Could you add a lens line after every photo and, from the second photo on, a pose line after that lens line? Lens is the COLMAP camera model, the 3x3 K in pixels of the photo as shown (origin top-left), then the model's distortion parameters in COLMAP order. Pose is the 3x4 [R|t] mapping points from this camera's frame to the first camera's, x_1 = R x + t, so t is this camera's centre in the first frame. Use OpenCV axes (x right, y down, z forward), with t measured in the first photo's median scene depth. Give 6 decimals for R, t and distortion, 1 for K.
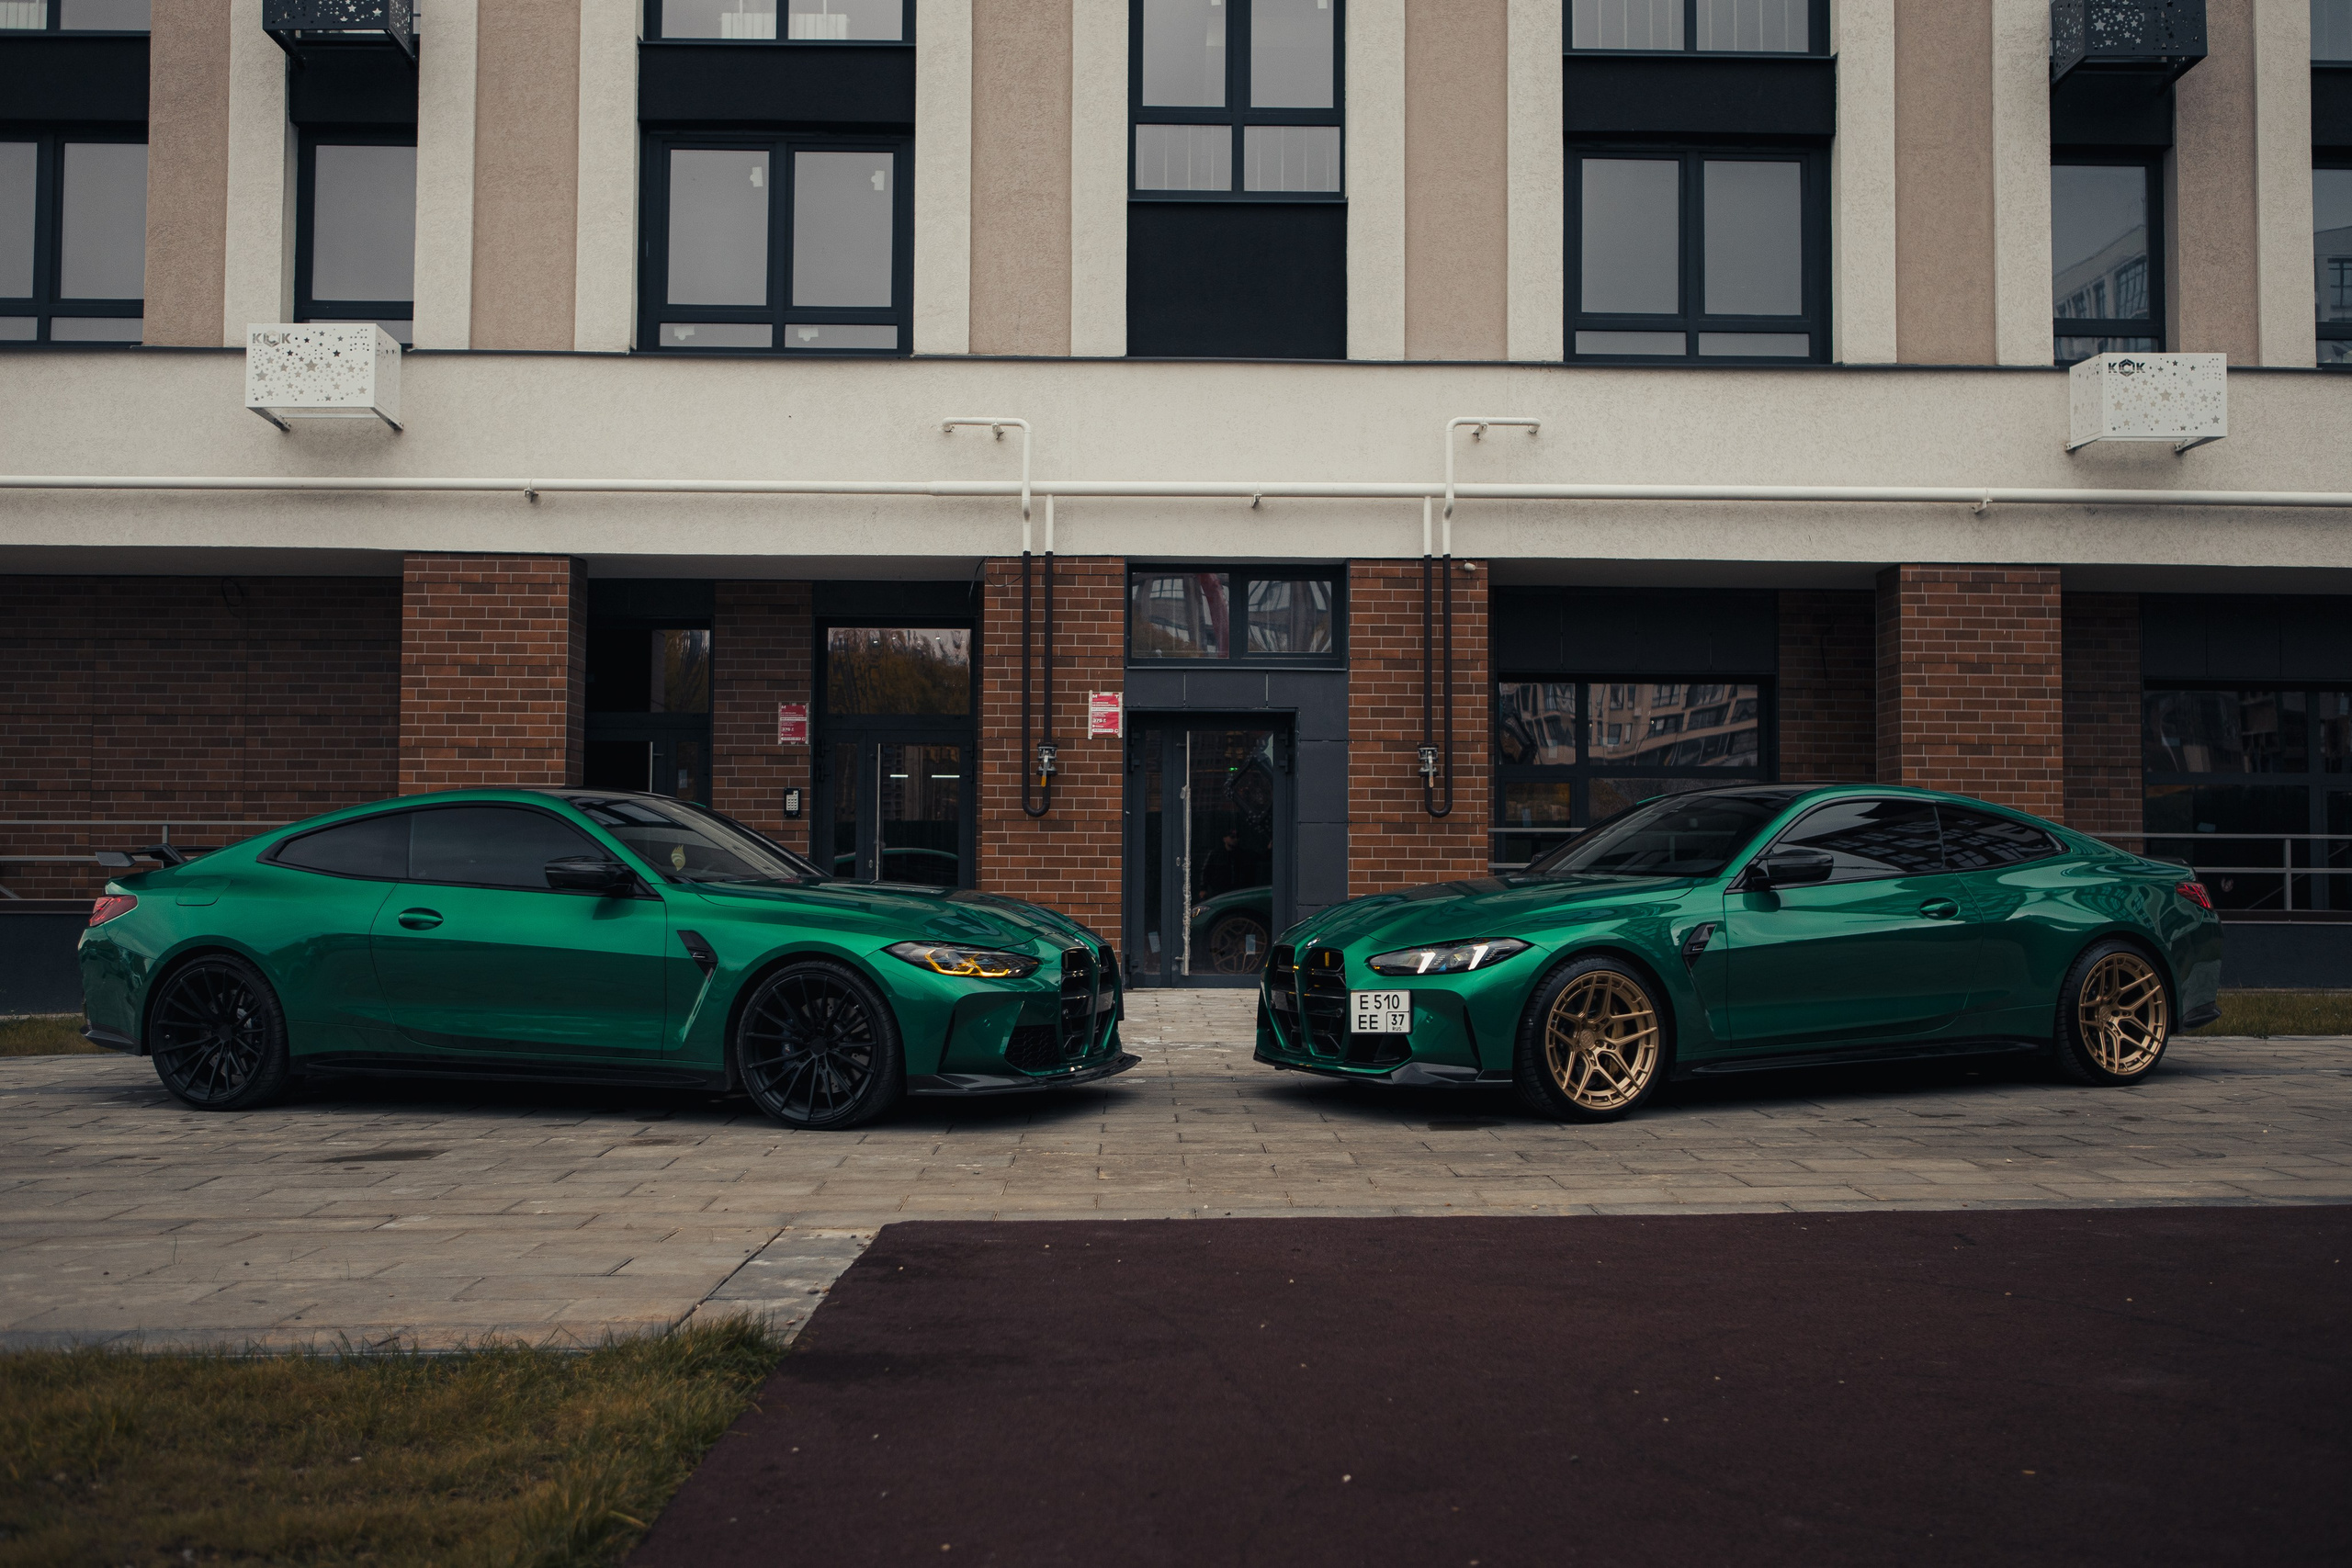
lens RADIAL K [[2172.3, 0, 1176.0], [0, 2172.3, 784.0], [0, 0, 1]] dist [-0.009362, 0.005099]
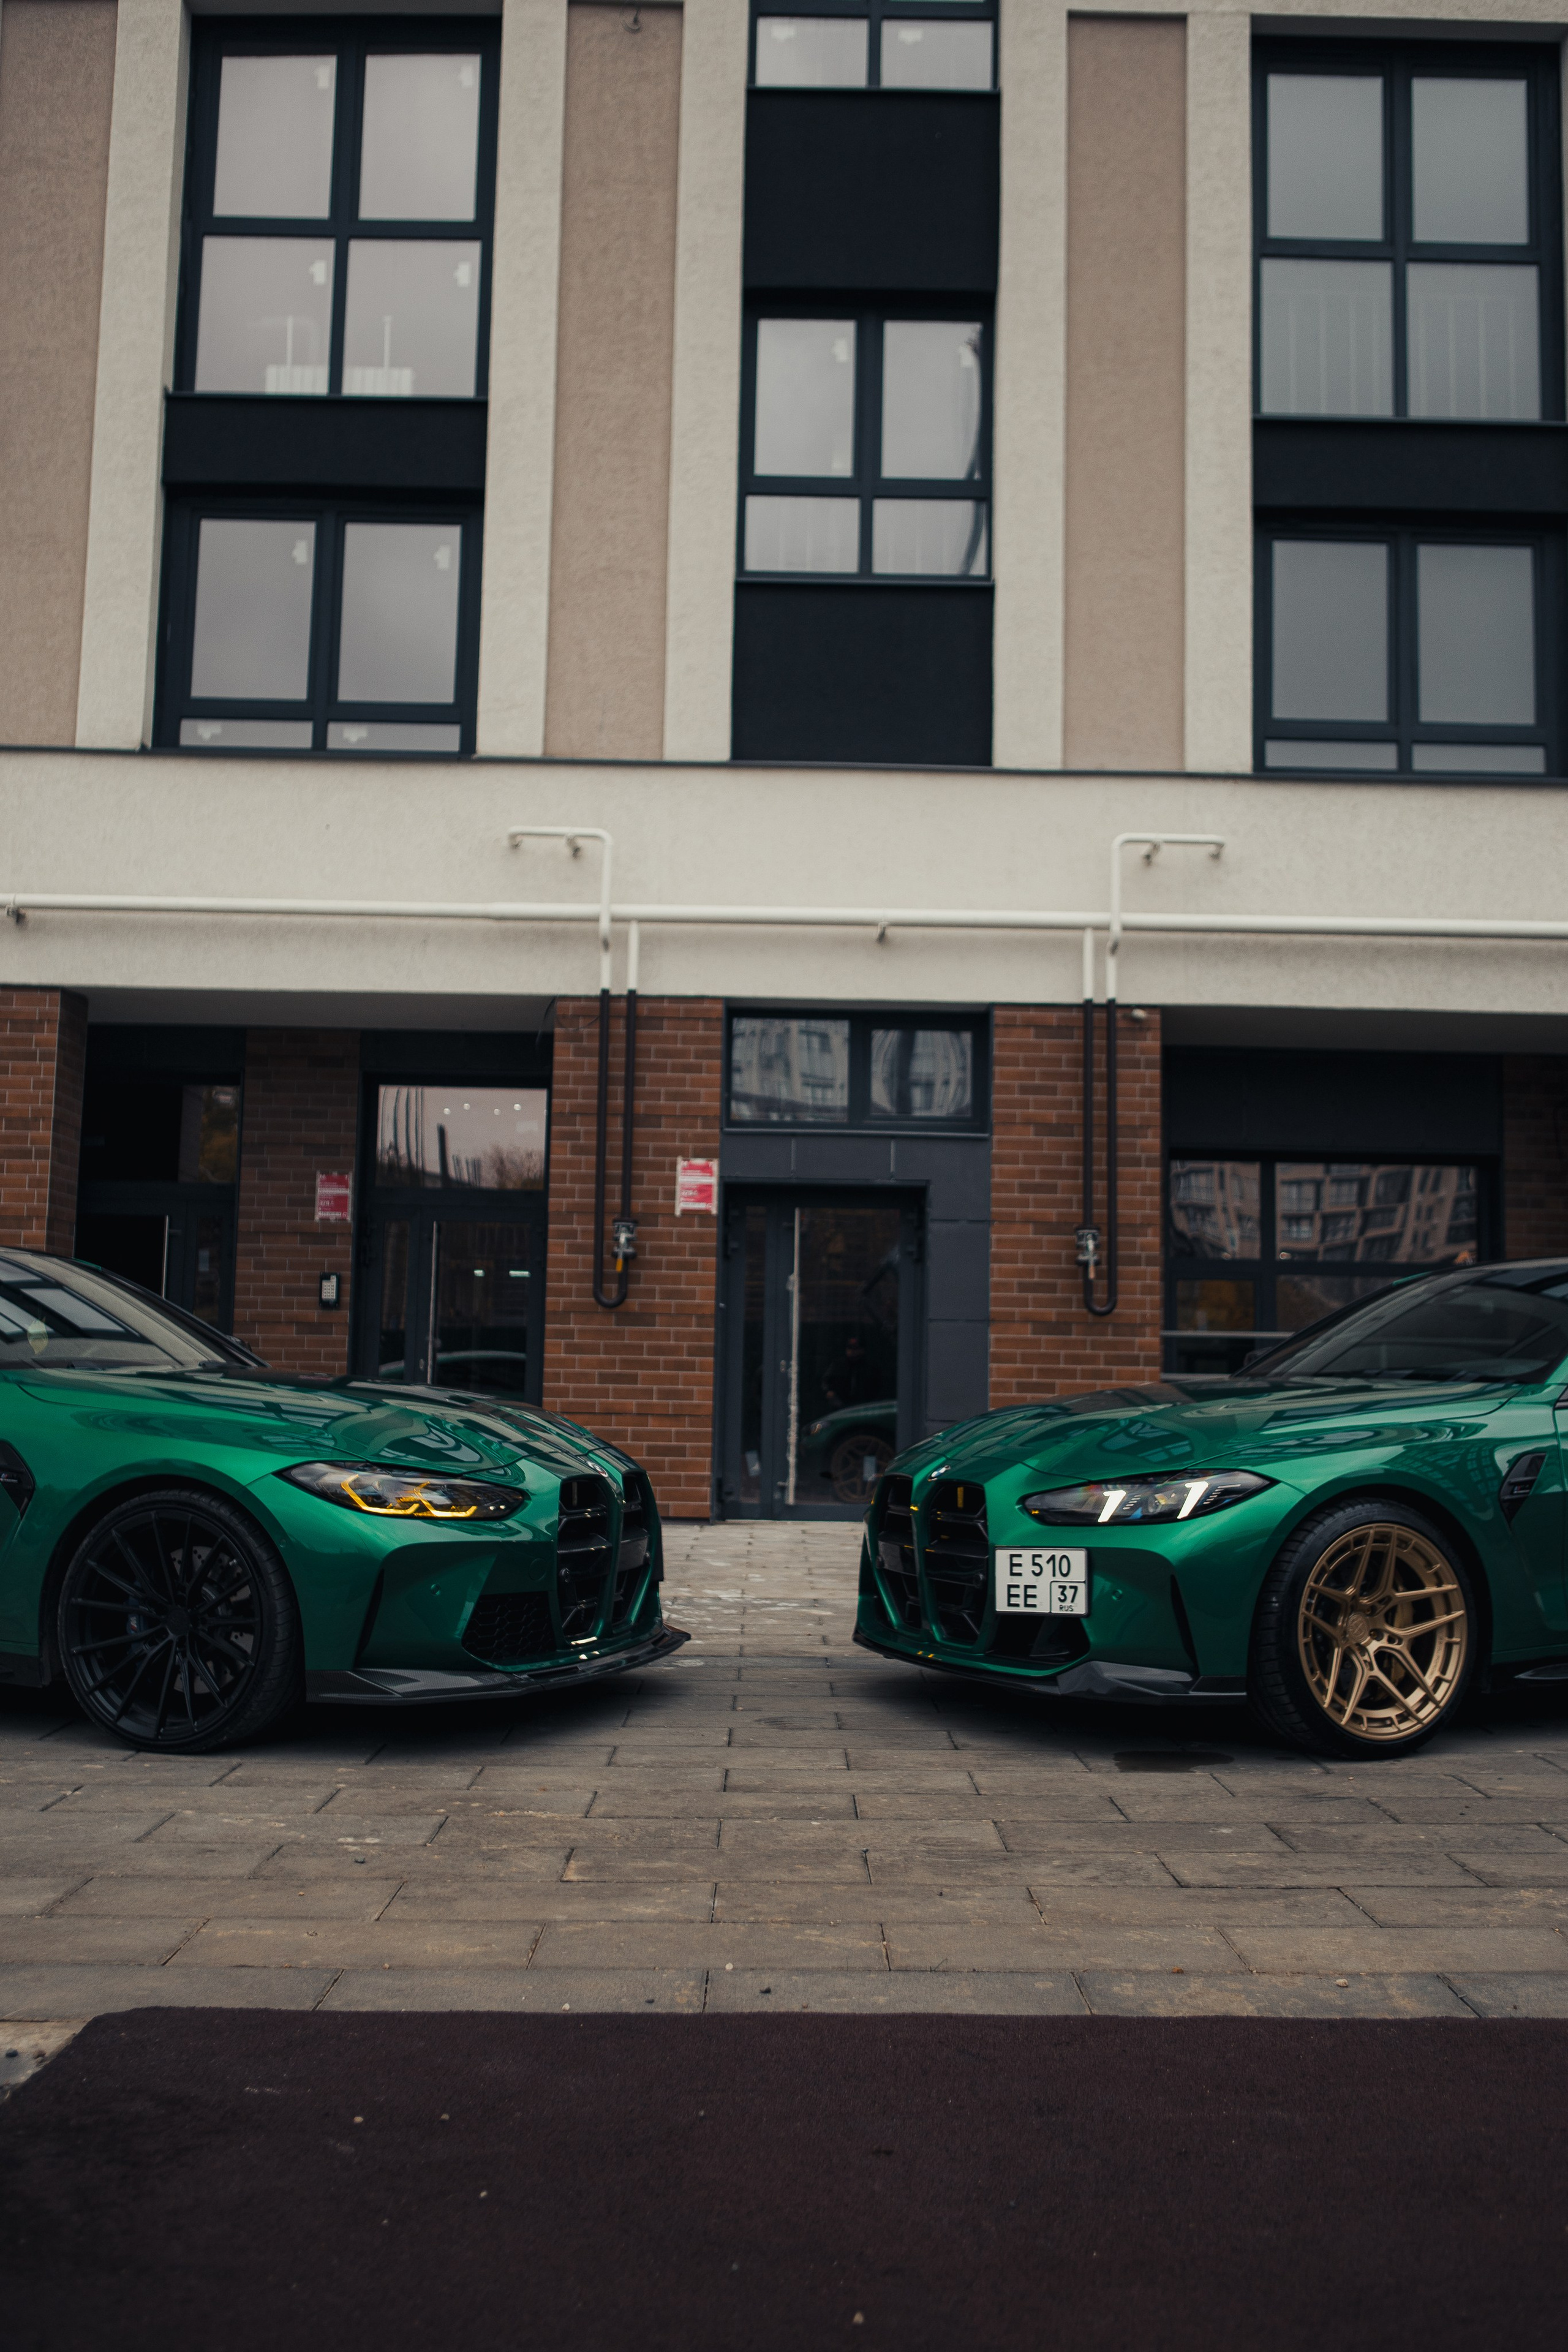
lens RADIAL K [[2132.8, 0, 784.0], [0, 2132.8, 1176.0], [0, 0, 1]] dist [-0.000998, -0.008888]
pose [[0.999781, 0.013181, -0.016274, 0.013676], [-0.014132, 0.998114, -0.059745, 0.012178], [0.015456, 0.059962, 0.998081, 0.188233]]
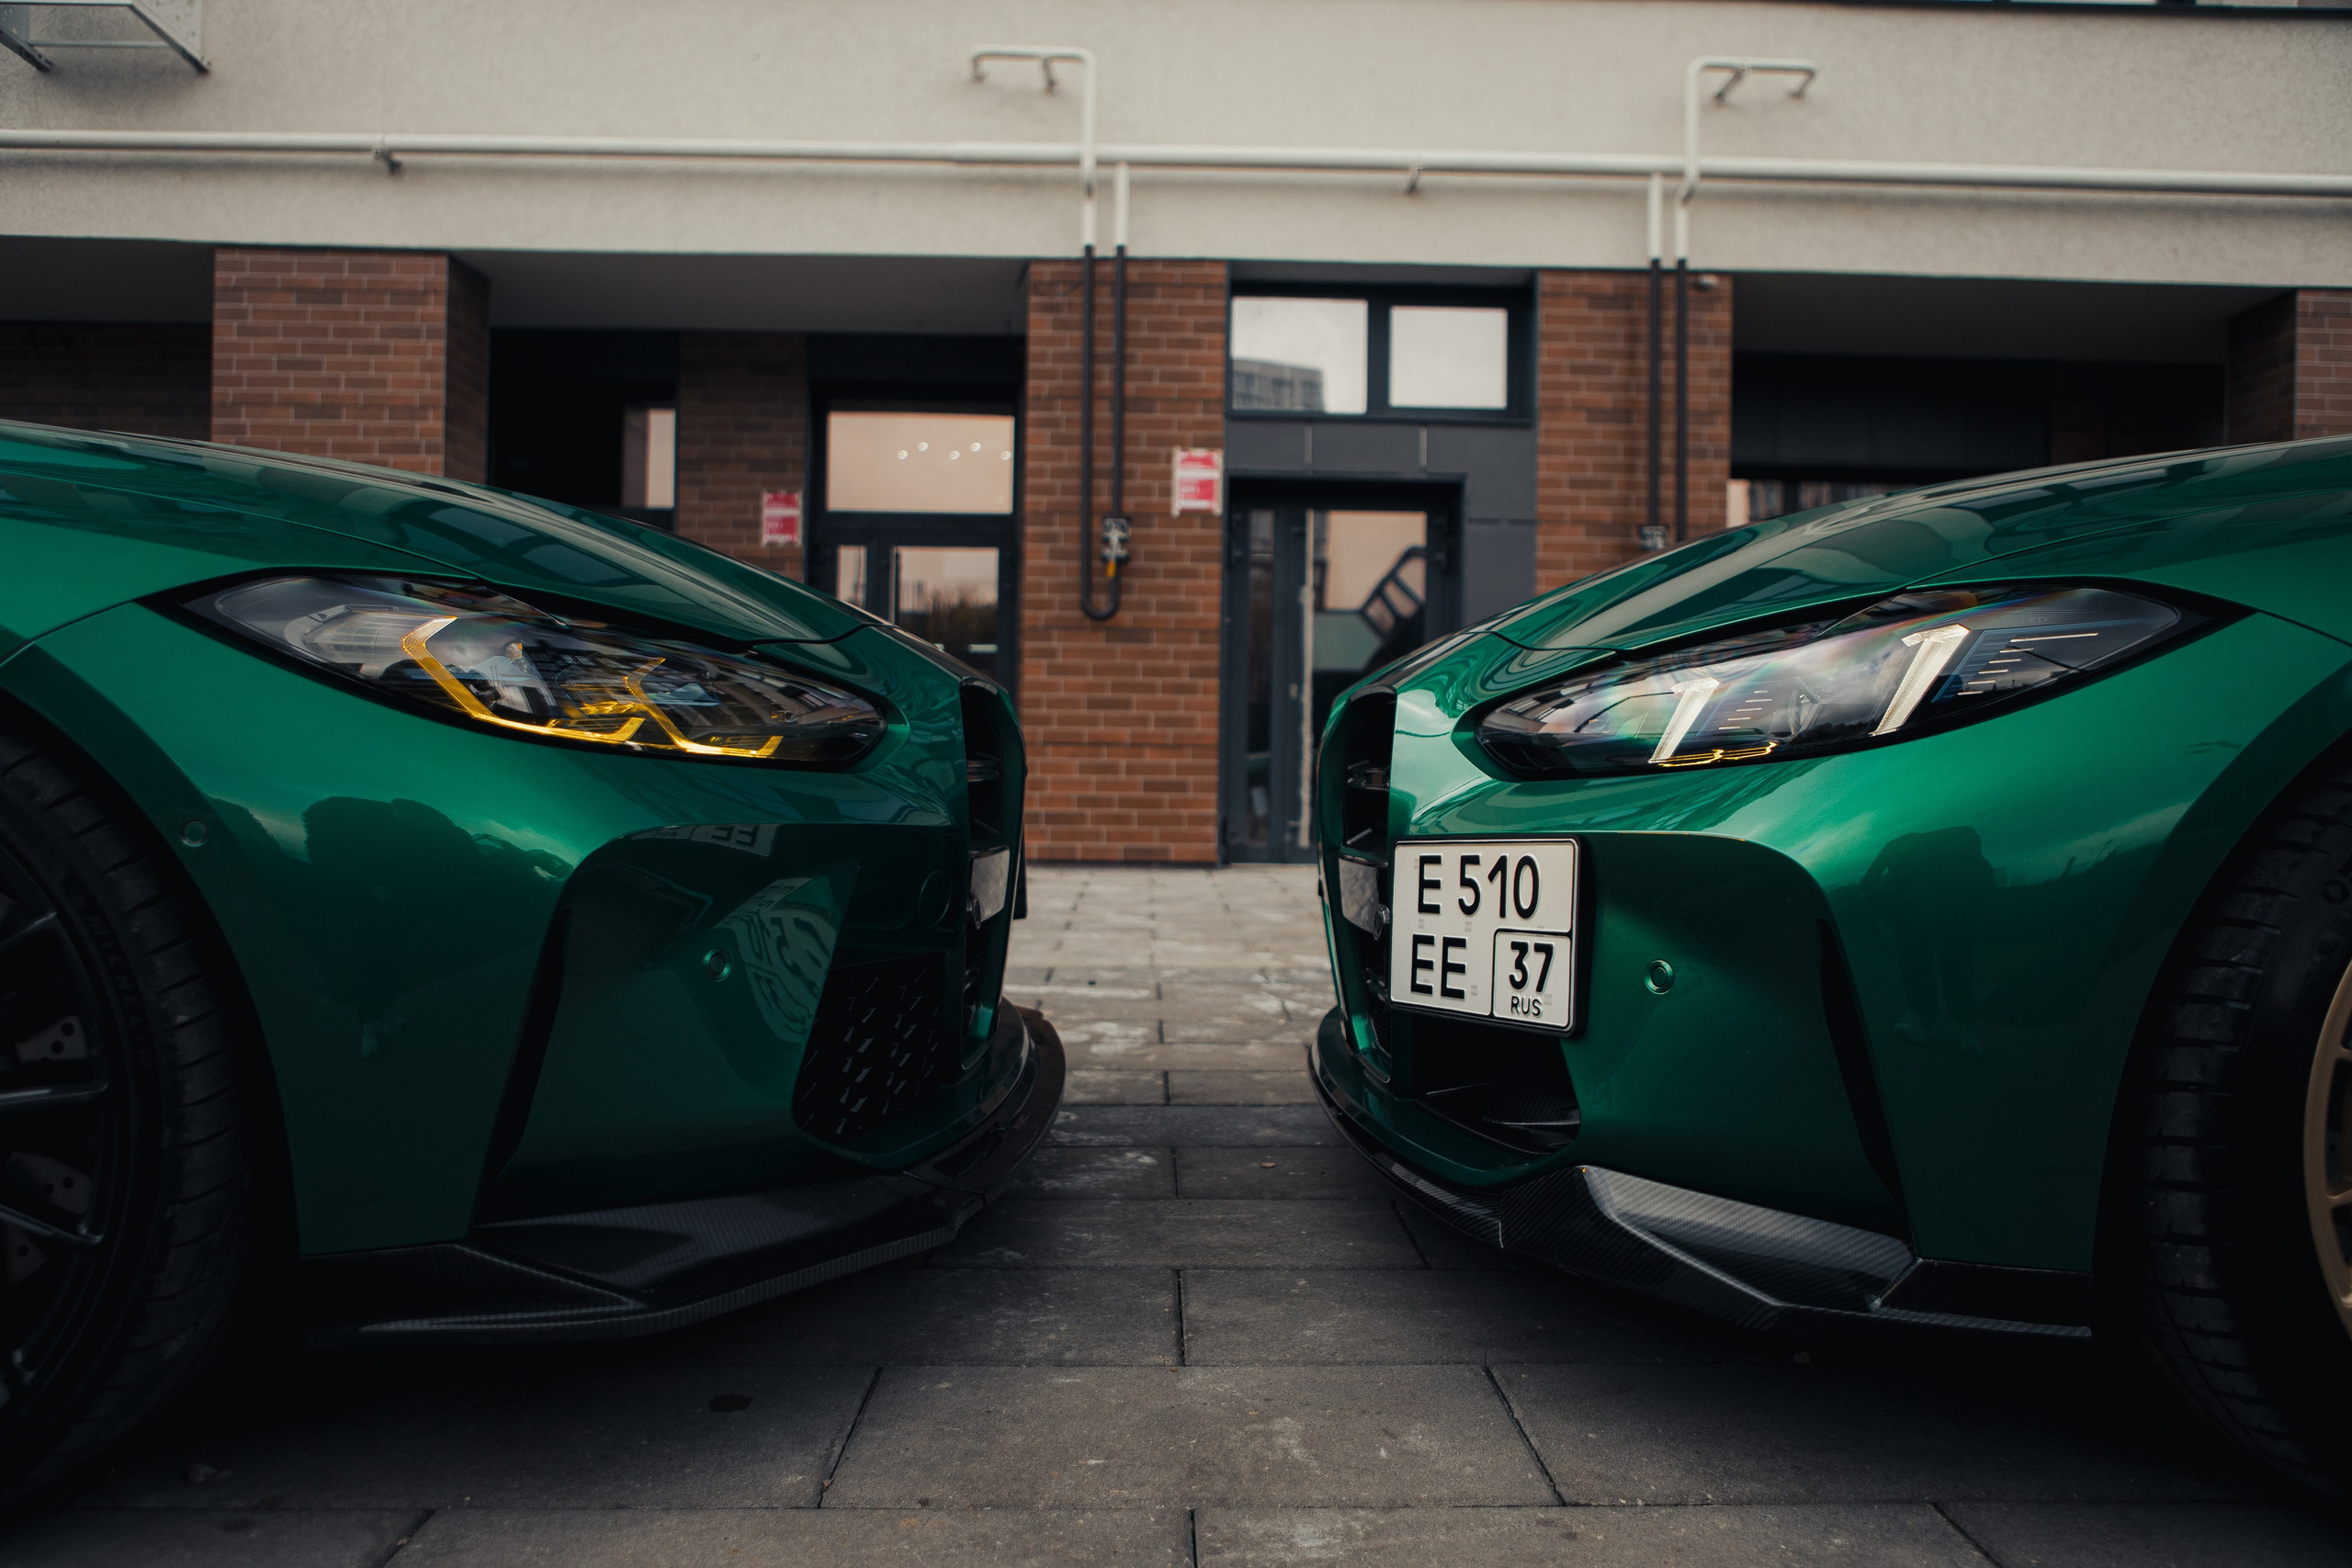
lens RADIAL K [[1540.4, 0, 1176.0], [0, 1540.4, 784.0], [0, 0, 1]] dist [-0.008231, -0.001028]
pose [[0.999953, 0.009194, 0.003109, -0.040019], [-0.009315, 0.999108, 0.041192, 0.046227], [-0.002727, -0.041219, 0.999146, 0.488400]]
